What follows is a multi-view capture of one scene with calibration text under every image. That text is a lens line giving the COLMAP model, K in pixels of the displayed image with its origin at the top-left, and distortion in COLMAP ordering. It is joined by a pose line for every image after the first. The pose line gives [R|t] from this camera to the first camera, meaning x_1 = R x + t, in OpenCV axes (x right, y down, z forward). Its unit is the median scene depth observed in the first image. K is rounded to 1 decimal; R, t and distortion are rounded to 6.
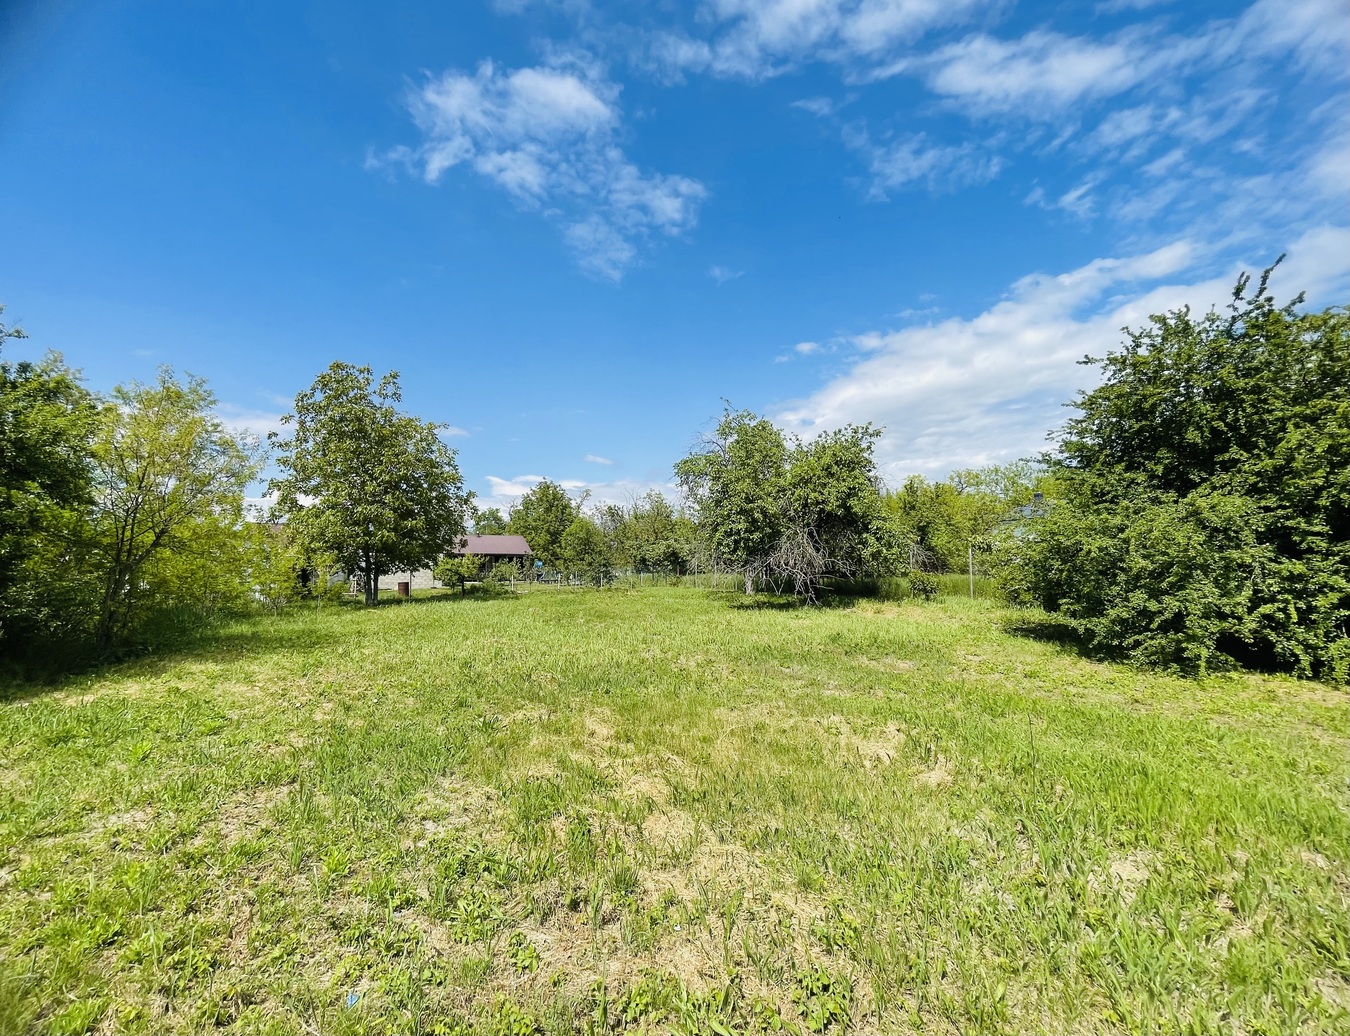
lens RADIAL K [[568.4, 0, 646.8], [0, 568.4, 507.5], [0, 0, 1]] dist [-0.005799, 0.000187]
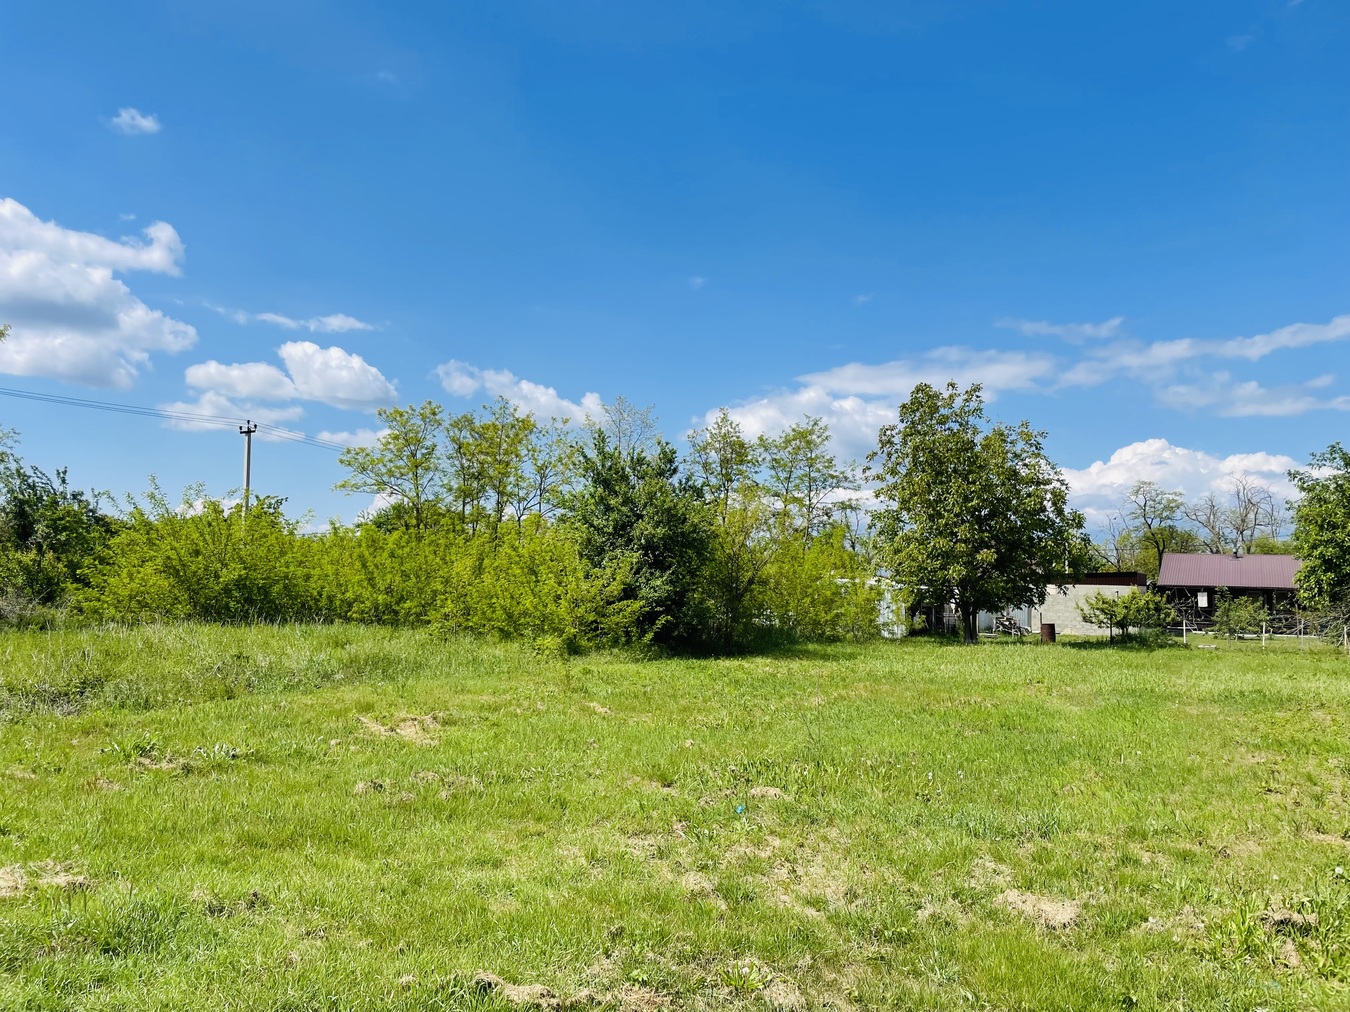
lens RADIAL K [[1028.3, 0, 663.2], [0, 1028.3, 513.2], [0, 0, 1]] dist [0.091529, -0.126011]
pose [[0.611922, -0.035395, -0.790125, 0.671125], [0.050669, 0.998700, -0.005497, -0.066381], [0.789293, -0.036671, 0.612921, -0.495712]]
